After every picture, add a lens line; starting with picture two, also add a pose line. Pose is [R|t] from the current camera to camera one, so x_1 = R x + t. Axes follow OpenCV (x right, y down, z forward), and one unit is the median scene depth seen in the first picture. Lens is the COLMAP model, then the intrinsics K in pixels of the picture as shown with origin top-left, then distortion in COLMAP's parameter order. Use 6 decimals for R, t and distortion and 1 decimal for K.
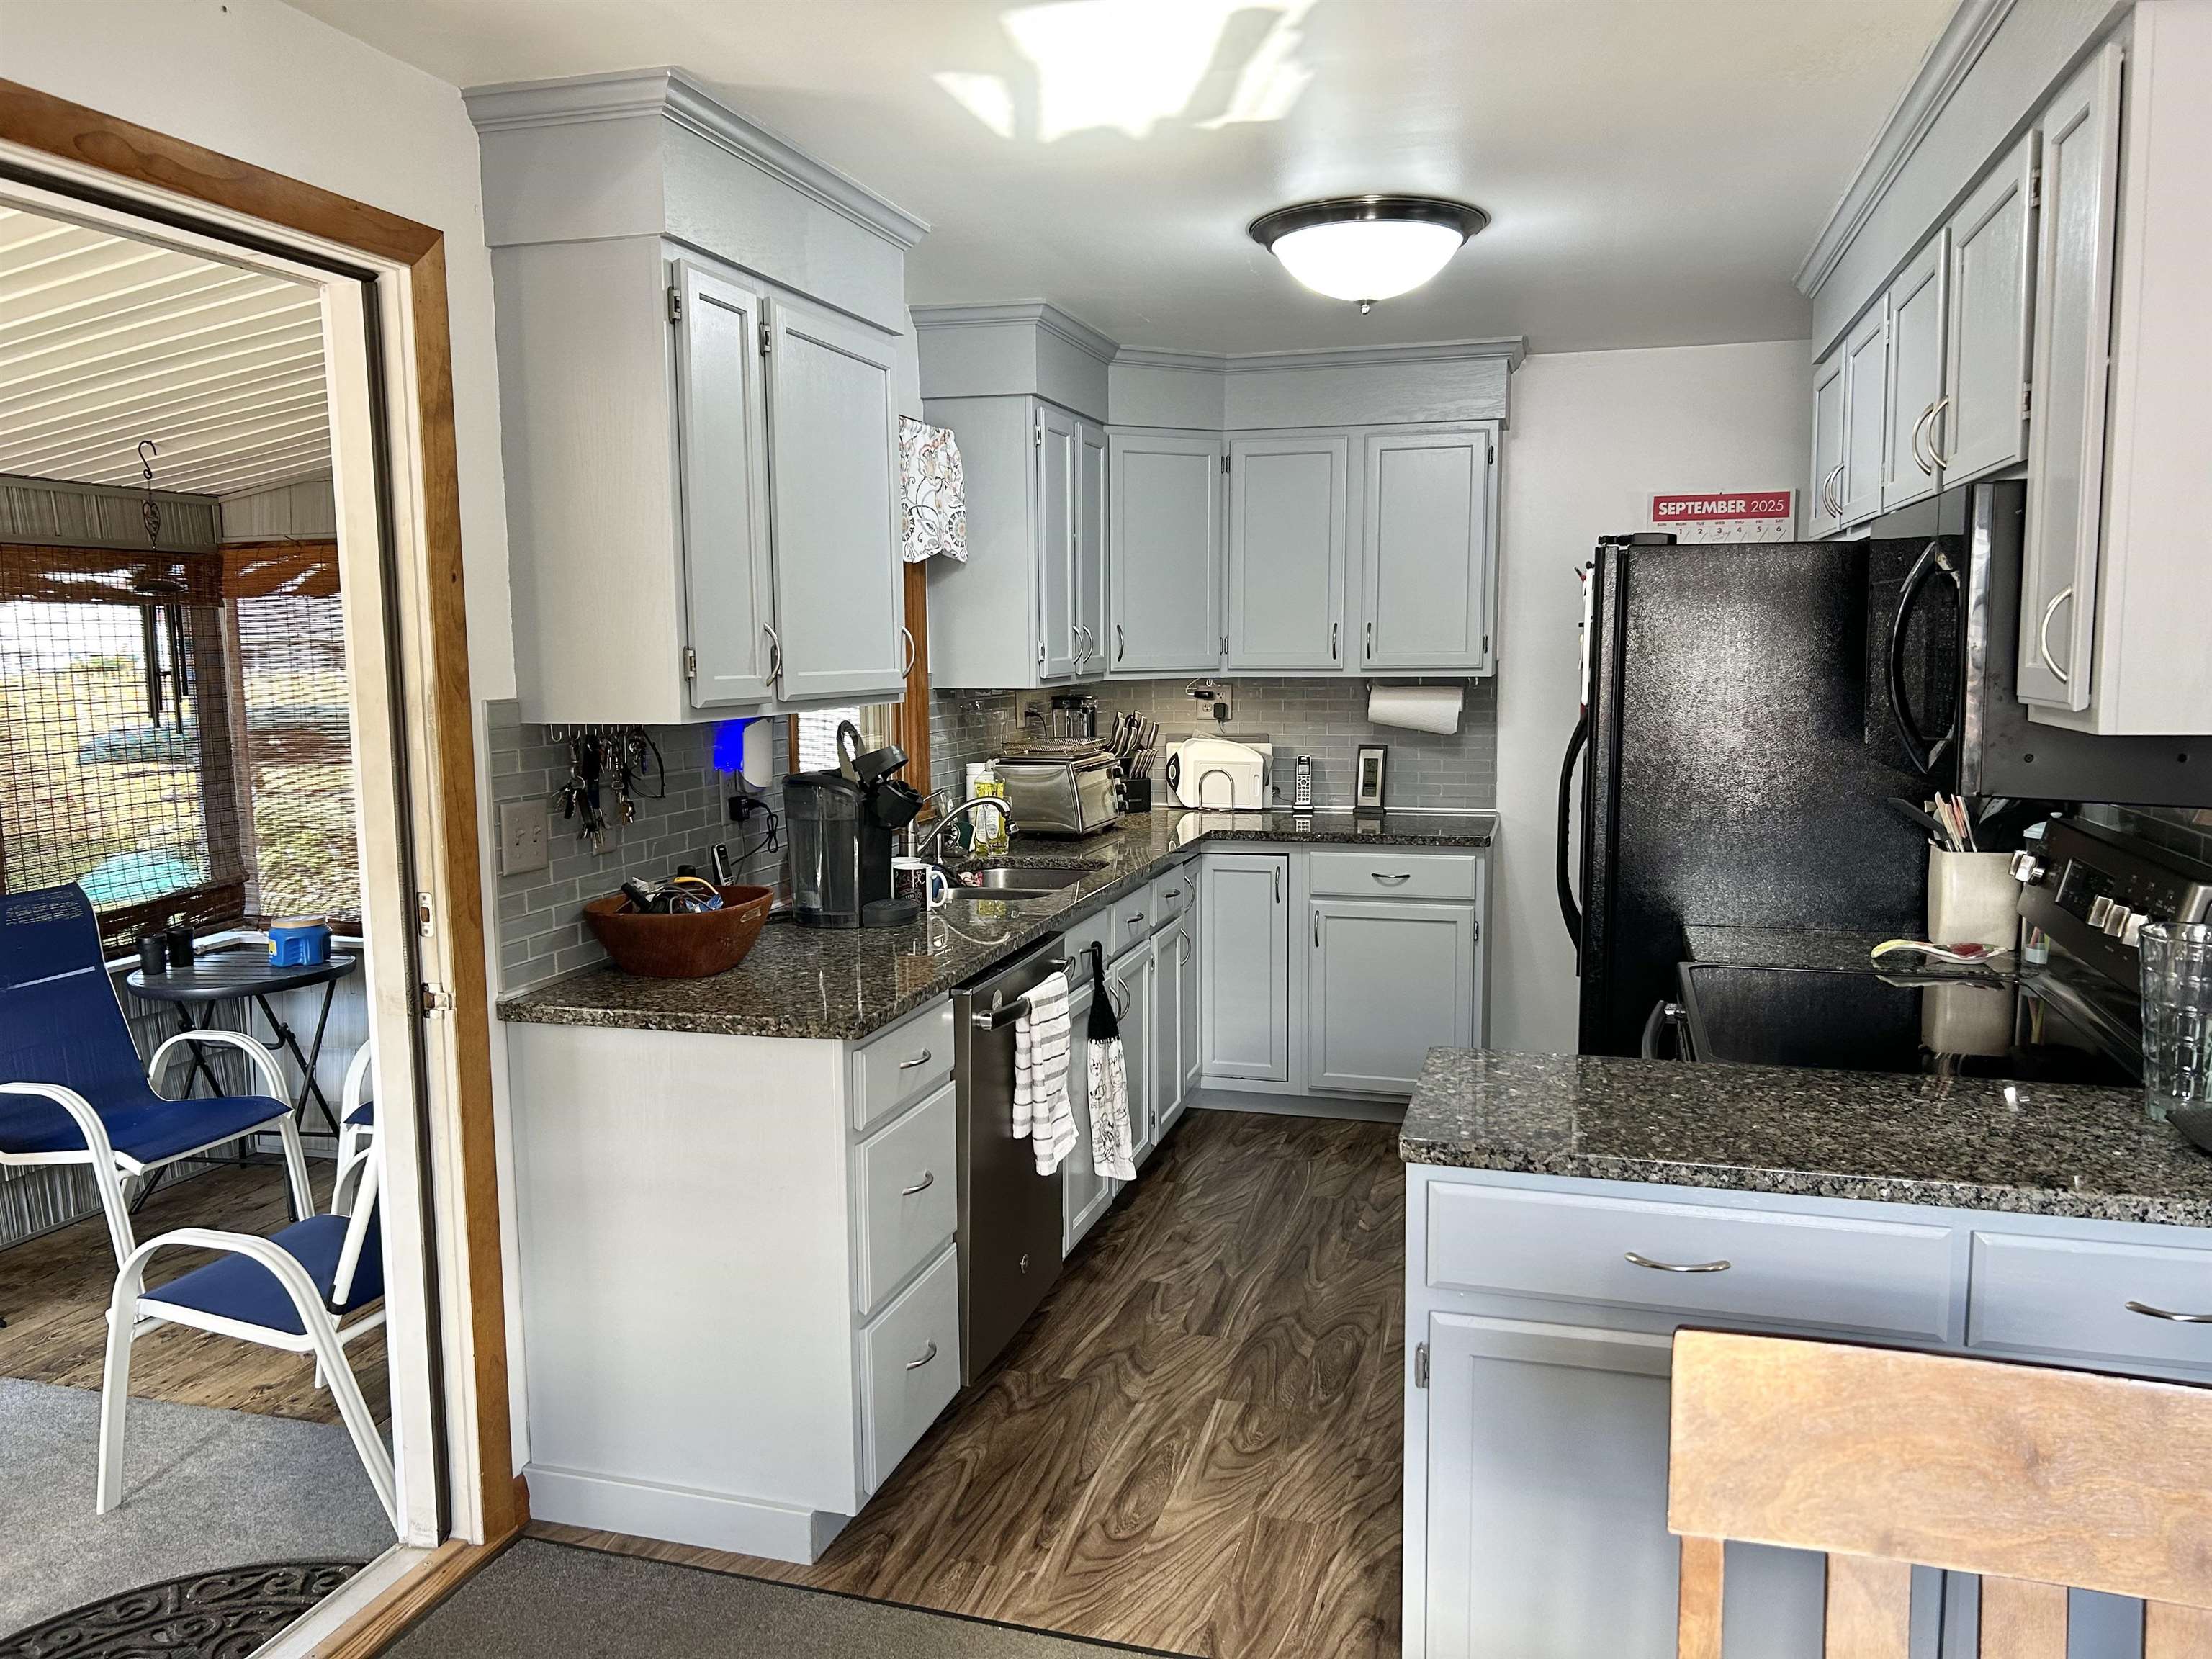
lens RADIAL K [[1661.8, 0, 1103.4], [0, 1661.8, 833.1], [0, 0, 1]] dist [0.052023, -0.059535]
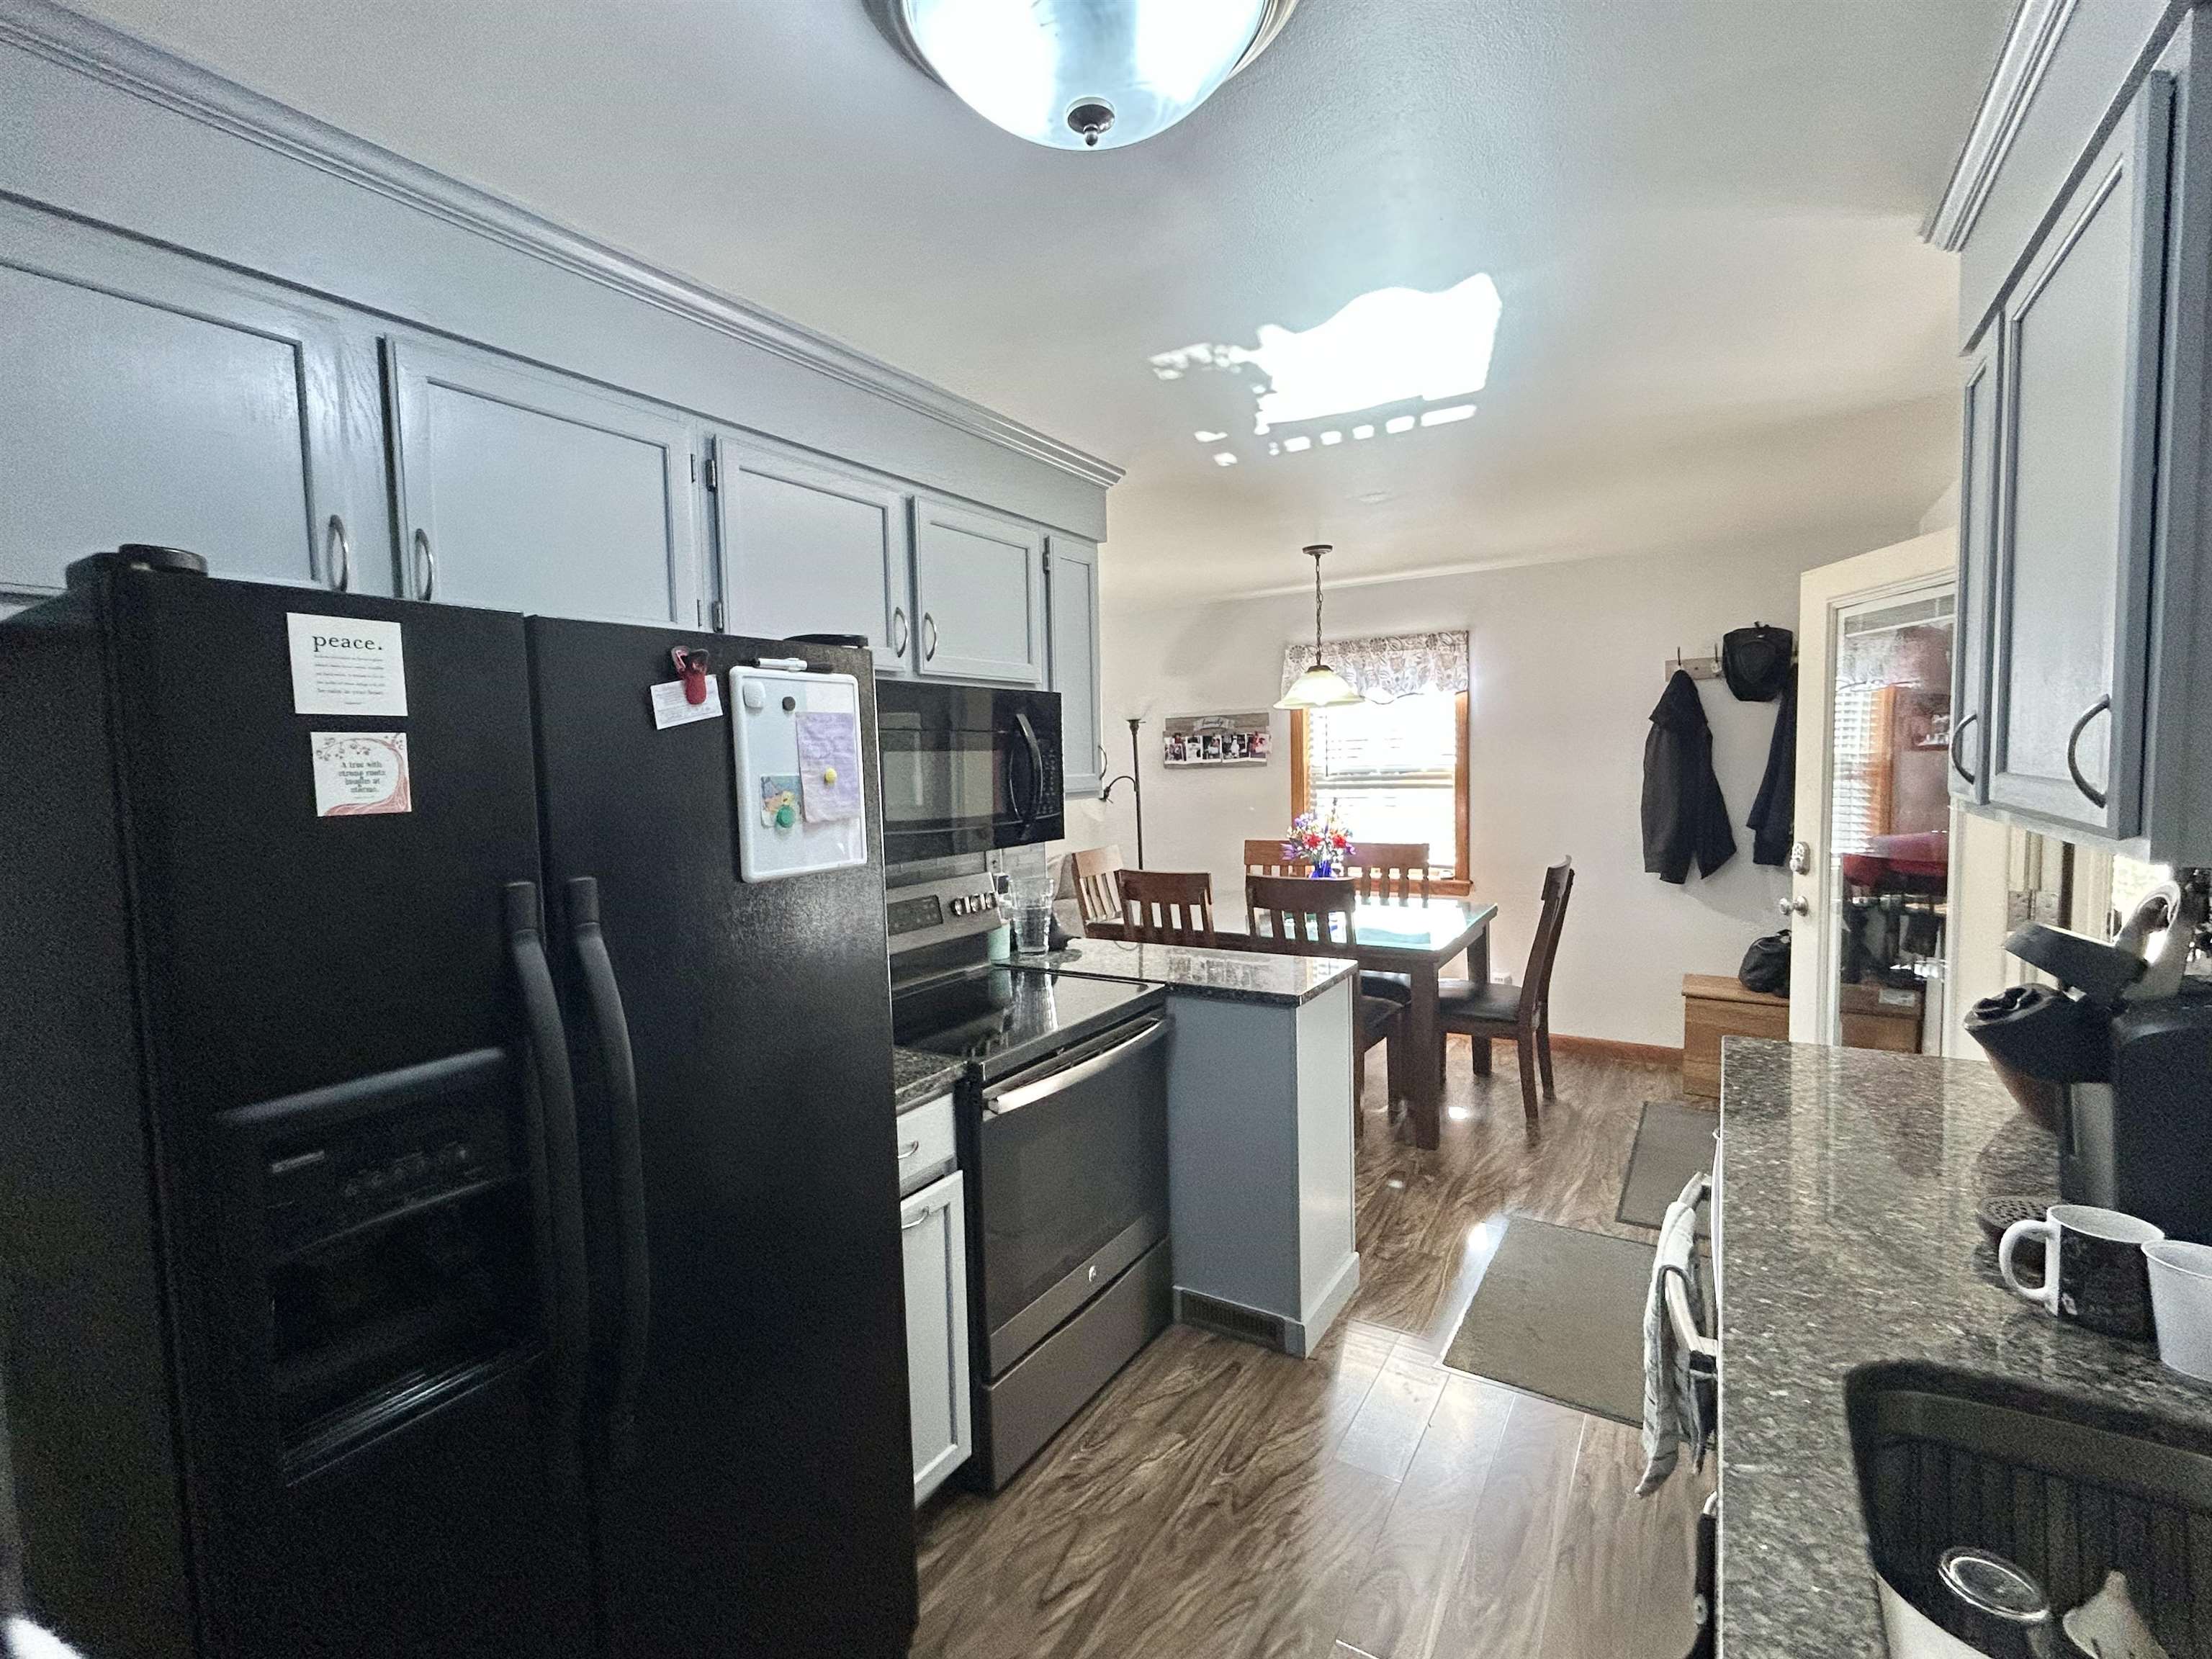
lens RADIAL K [[995.1, 0, 1100.9], [0, 995.1, 828.1], [0, 0, 1]] dist [-0.003506, 0.002370]
pose [[-0.959236, 0.020234, 0.281881, 0.071826], [0.072426, 0.981723, 0.175994, -0.161512], [-0.273168, 0.189235, -0.943170, 1.387336]]
